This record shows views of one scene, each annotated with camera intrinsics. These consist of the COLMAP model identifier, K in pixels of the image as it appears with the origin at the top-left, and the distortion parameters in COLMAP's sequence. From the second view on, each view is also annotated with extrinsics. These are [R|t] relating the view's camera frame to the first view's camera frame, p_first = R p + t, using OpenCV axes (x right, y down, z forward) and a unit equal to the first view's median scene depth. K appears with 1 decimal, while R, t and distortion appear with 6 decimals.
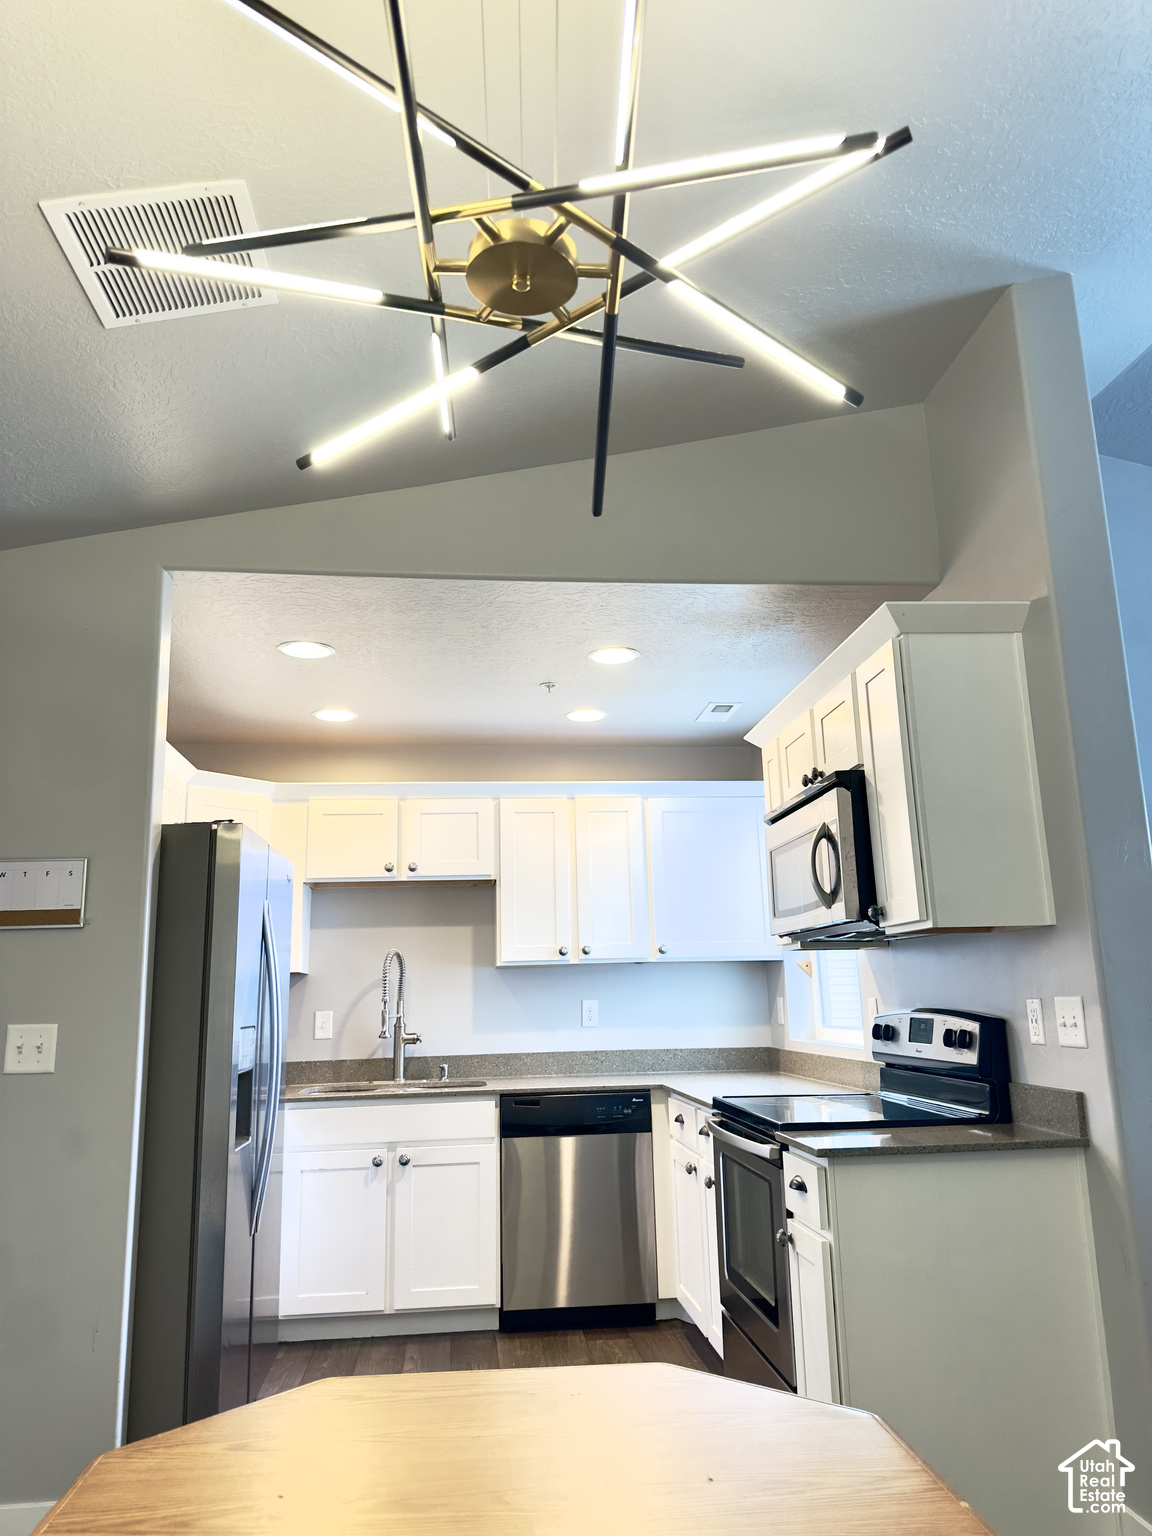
lens RADIAL K [[1054.5, 0, 595.9], [0, 1054.5, 764.0], [0, 0, 1]] dist [0.162158, -0.383333]
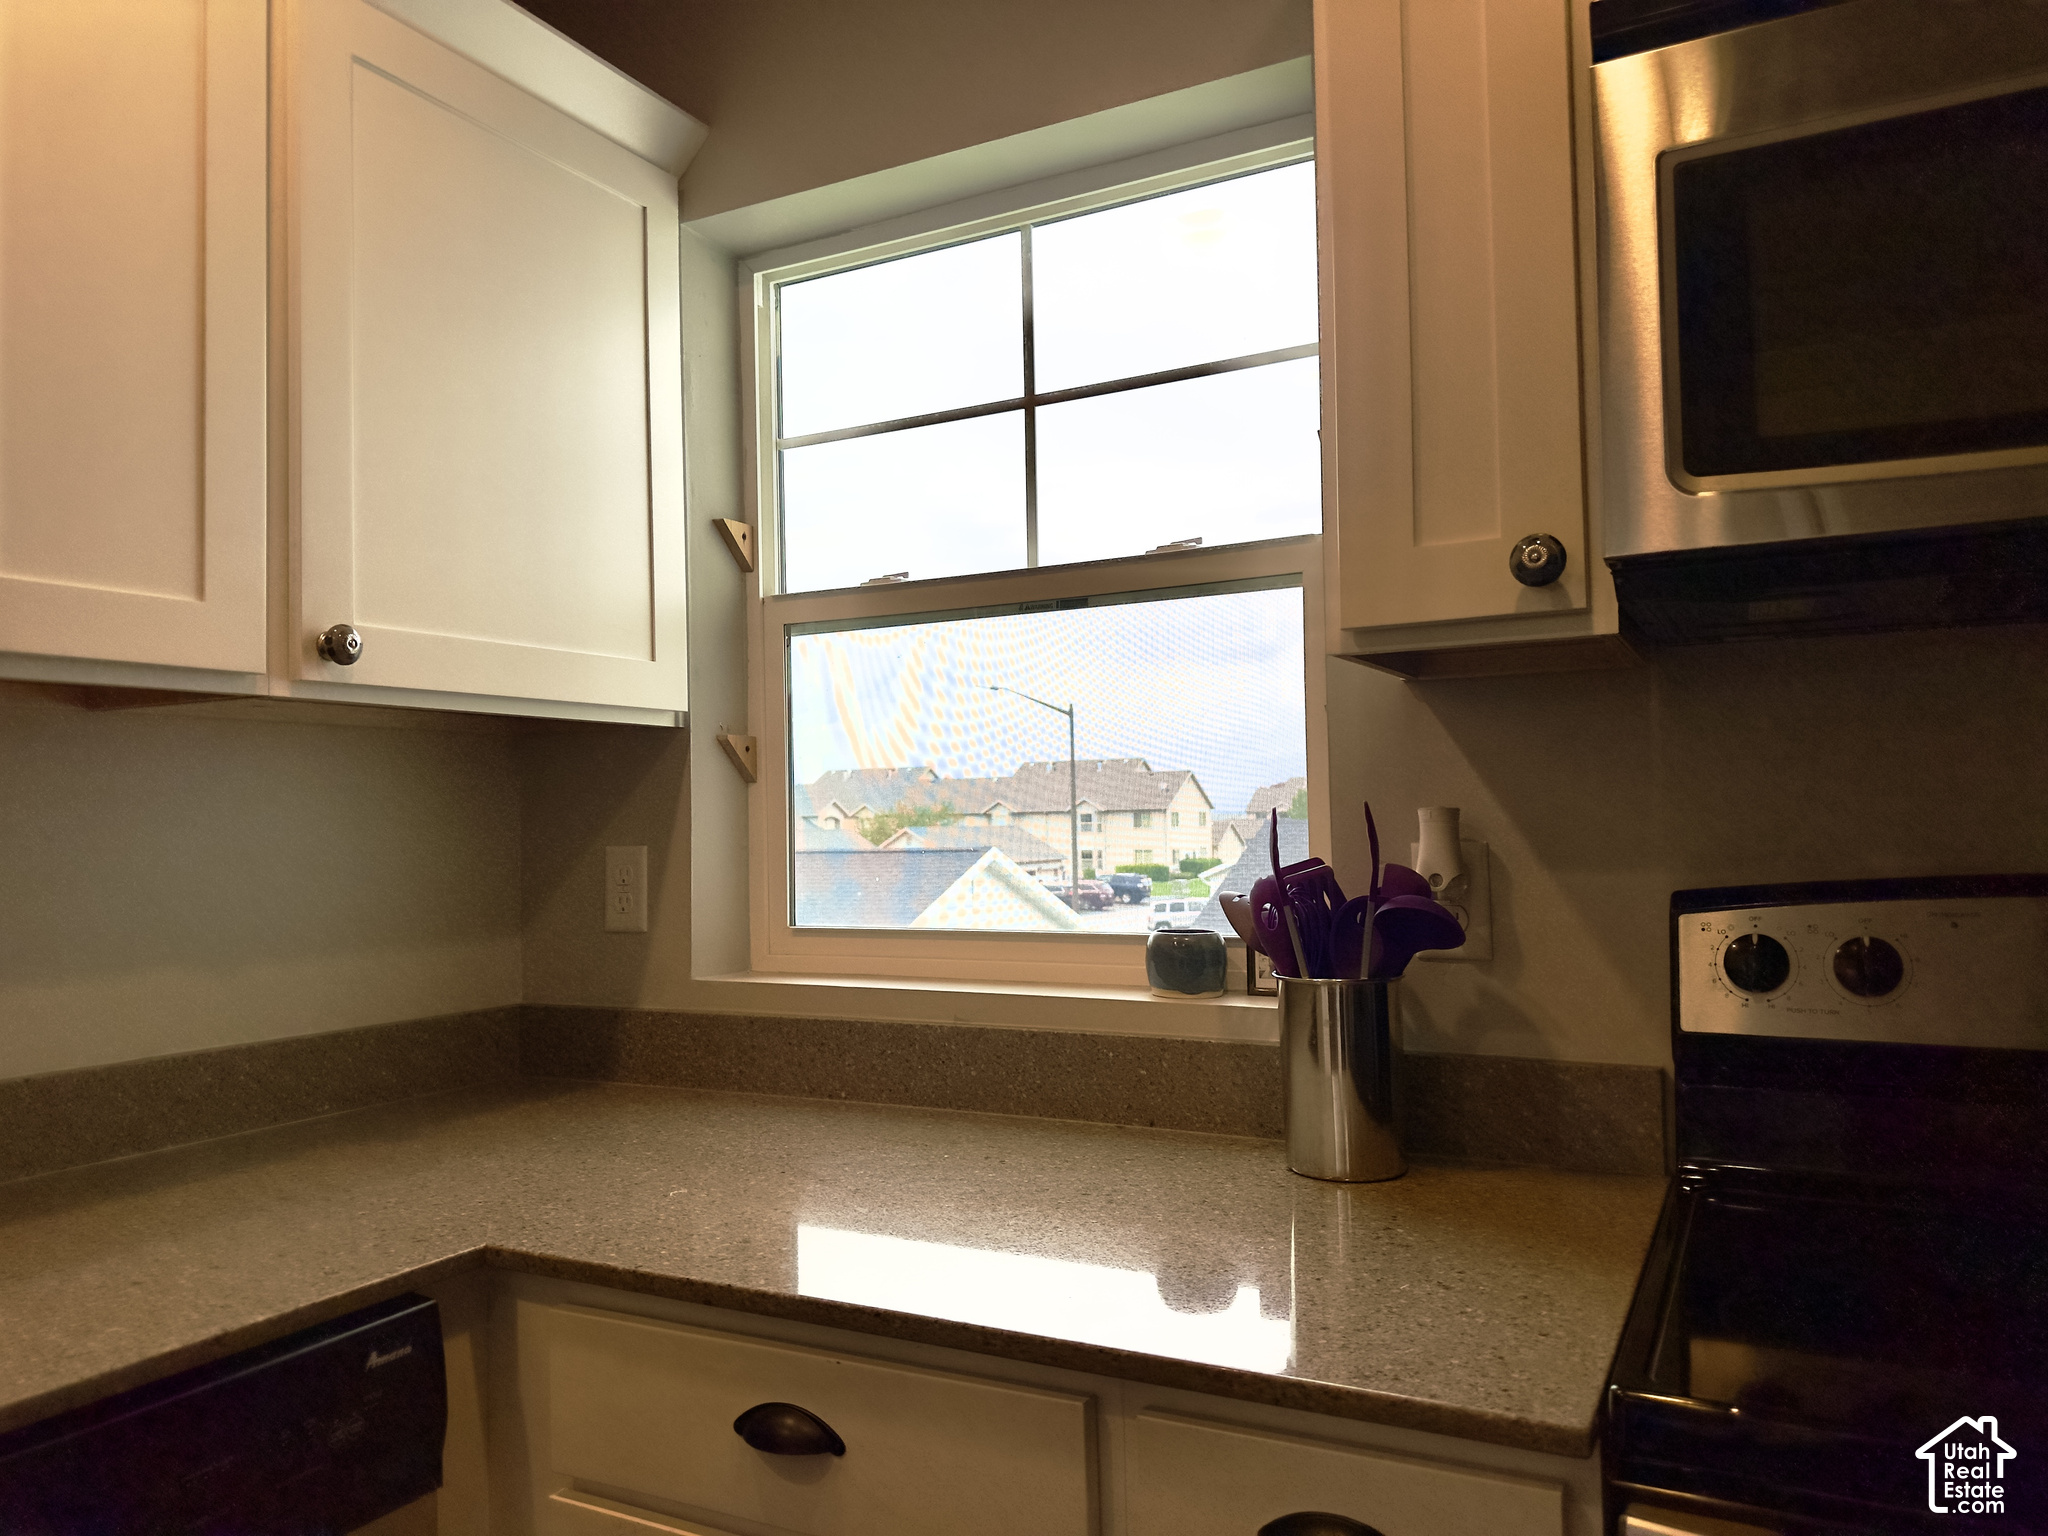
lens RADIAL K [[1443.8, 0, 1037.8], [0, 1443.8, 757.7], [0, 0, 1]] dist [0.038592, -0.061349]
pose [[0.578101, 0.050056, 0.814428, -0.113758], [-0.169098, 0.983798, 0.059565, 0.169919], [-0.798251, -0.172153, 0.577199, 0.766412]]
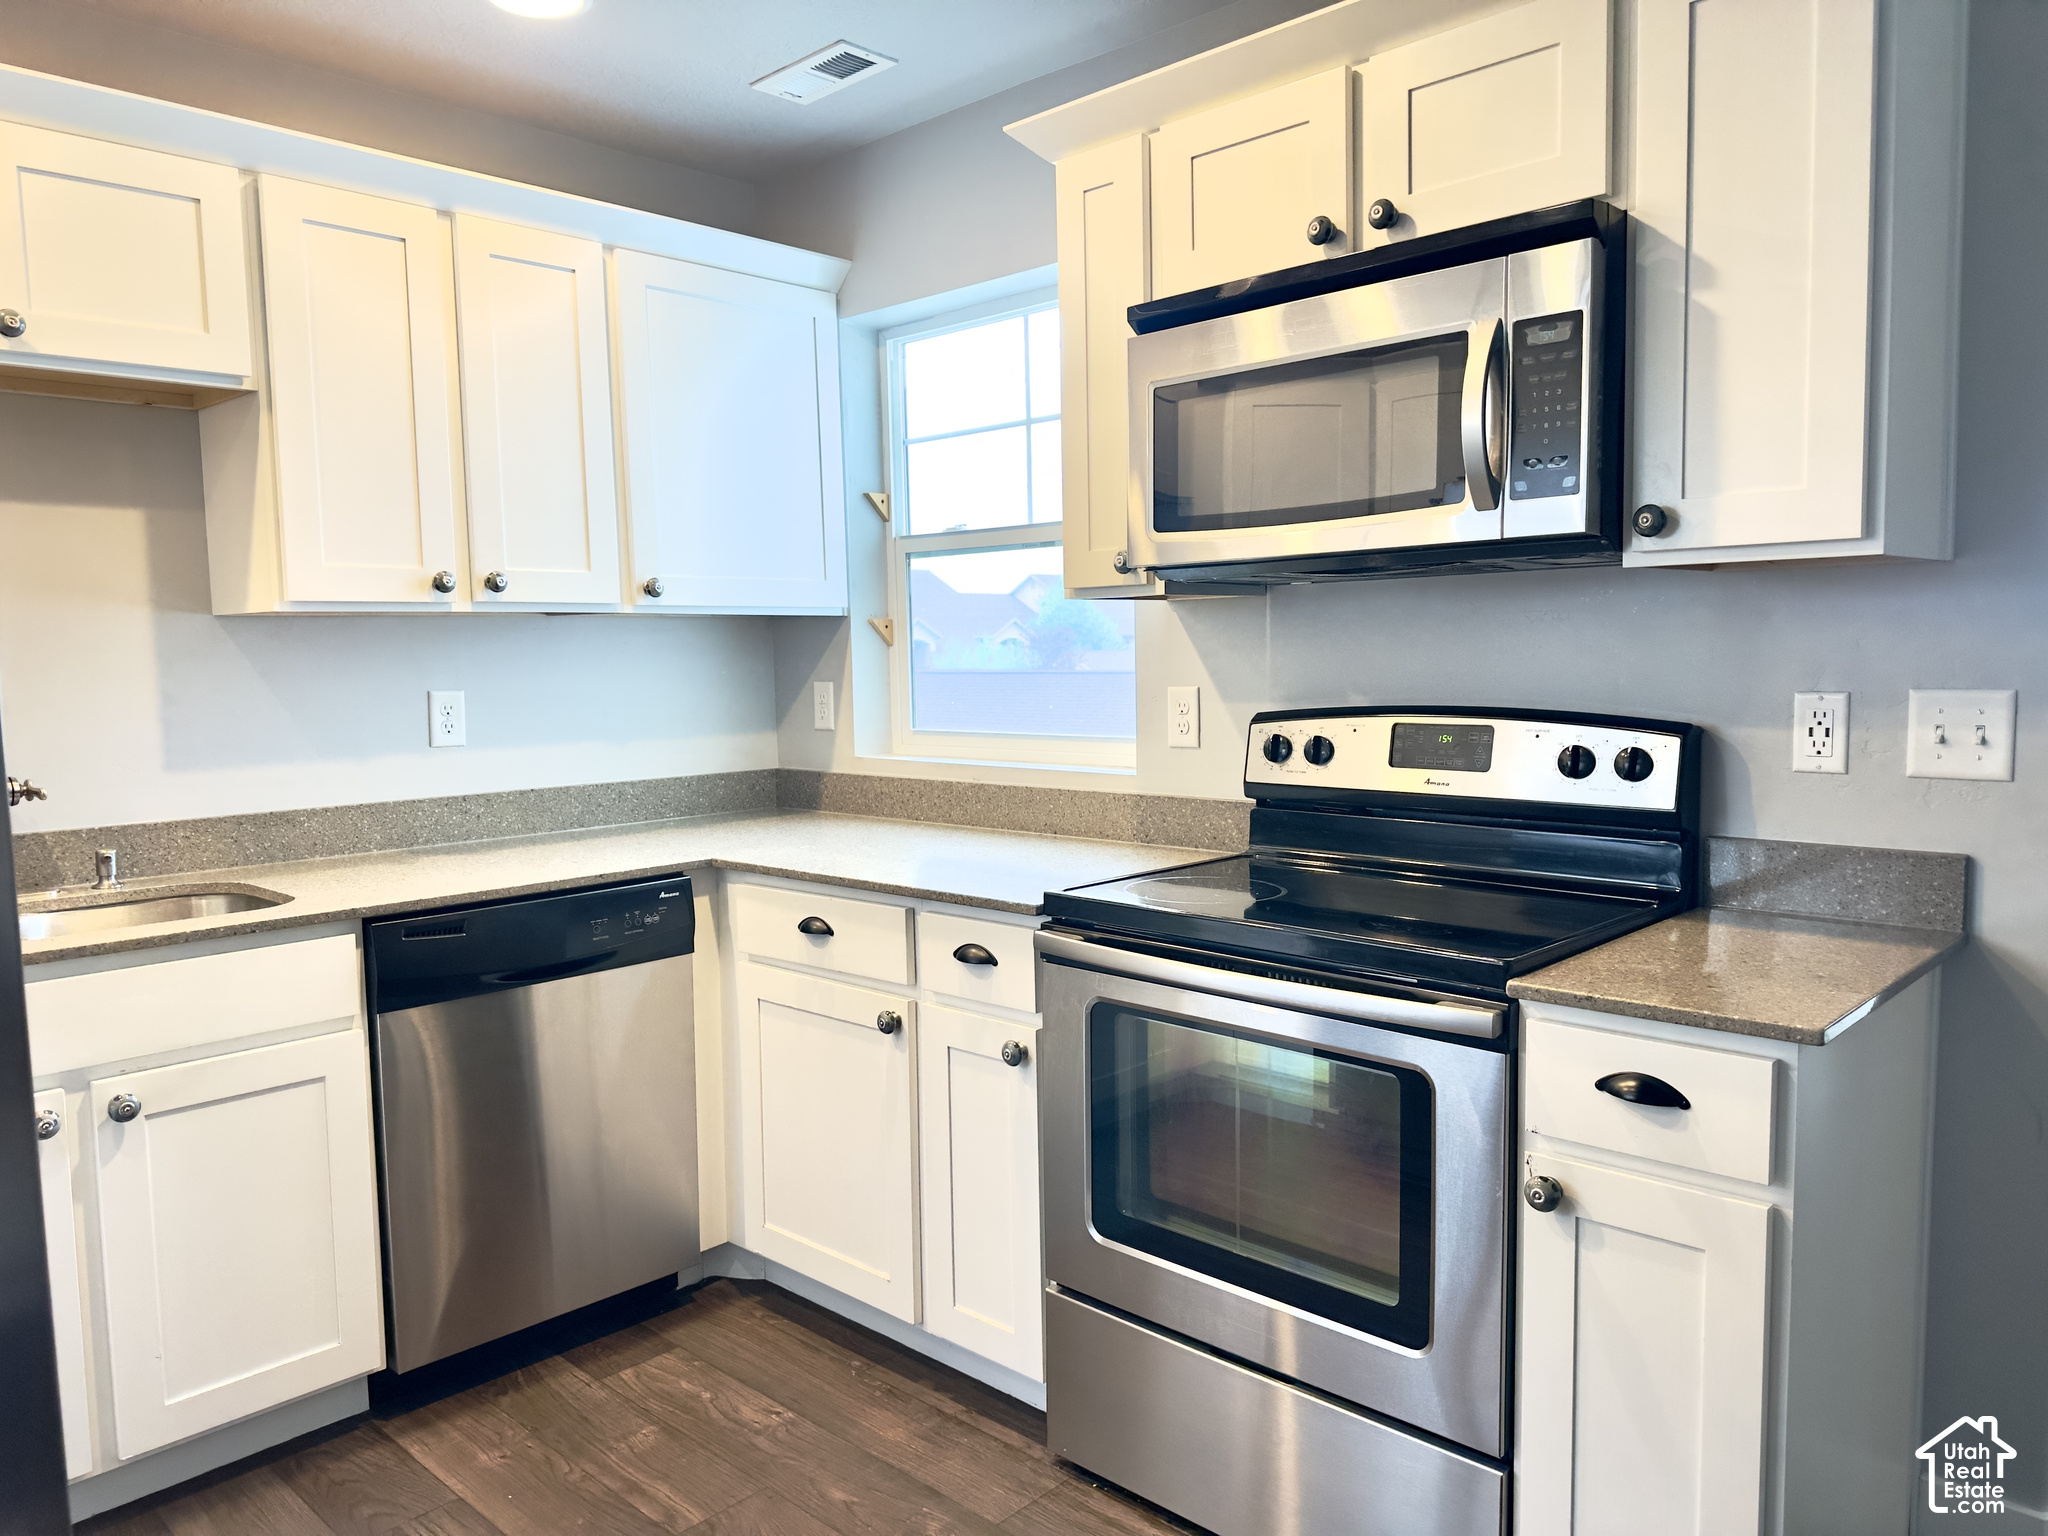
lens RADIAL K [[1414.0, 0, 1072.7], [0, 1414.0, 773.4], [0, 0, 1]] dist [0.038447, -0.065255]
pose [[0.758400, -0.044299, 0.650282, -0.232824], [-0.141814, 0.962572, 0.230965, 0.089823], [-0.636175, -0.267383, 0.723732, 0.438558]]
